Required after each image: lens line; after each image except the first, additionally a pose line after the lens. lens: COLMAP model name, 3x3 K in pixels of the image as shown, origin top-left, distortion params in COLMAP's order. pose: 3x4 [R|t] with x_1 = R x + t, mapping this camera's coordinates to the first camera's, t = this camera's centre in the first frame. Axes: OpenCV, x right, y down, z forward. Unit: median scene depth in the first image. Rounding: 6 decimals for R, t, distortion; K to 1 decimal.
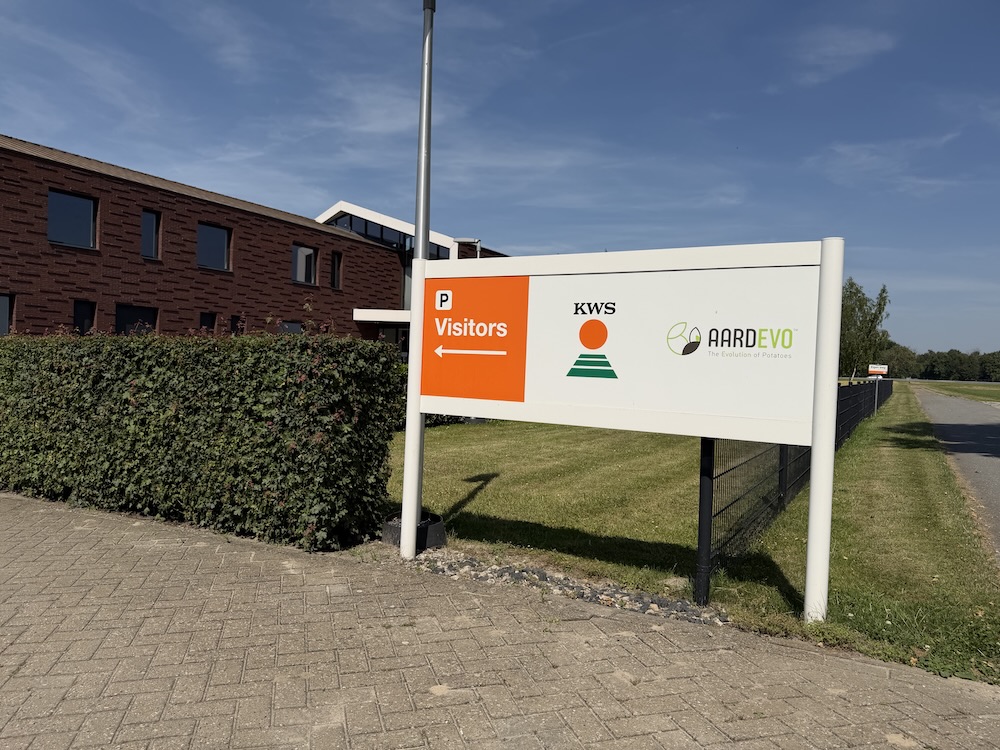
lens RADIAL K [[698.4, 0, 497.9], [0, 698.4, 372.1], [0, 0, 1]] dist [0.058570, 0.000466]
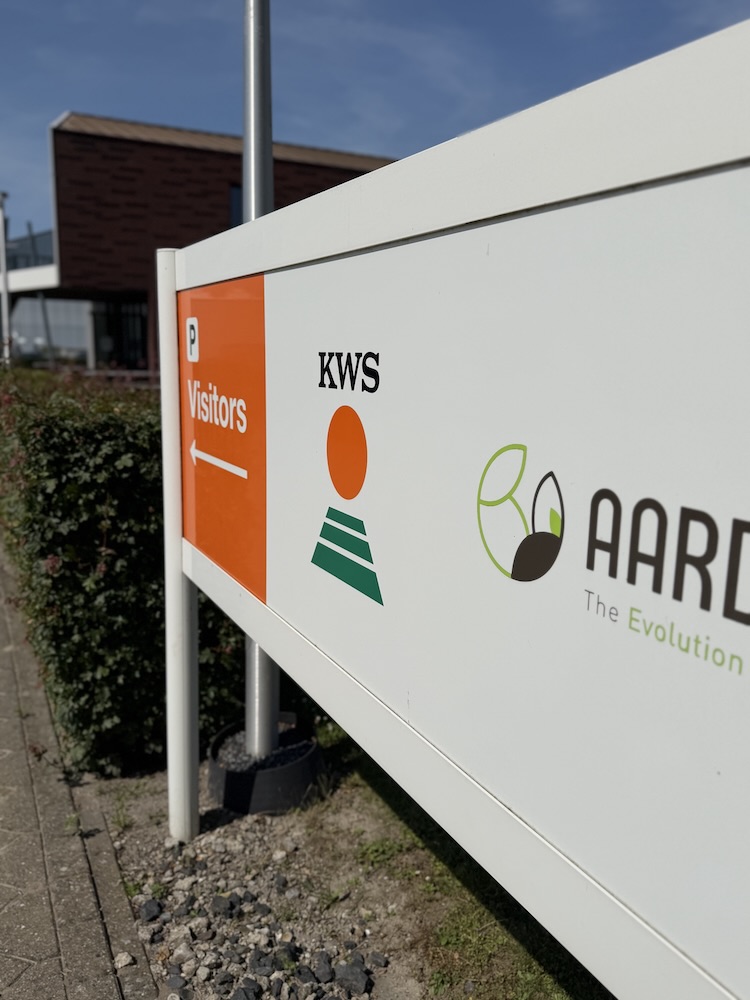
lens RADIAL K [[796.4, 0, 375.9], [0, 796.4, 505.8], [0, 0, 1]] dist [0.062609, -0.021326]
pose [[0.832319, 0.083113, -0.548031, 0.349751], [0.005321, 0.987451, 0.157835, -0.087391], [0.554272, -0.134285, 0.821432, 0.702035]]
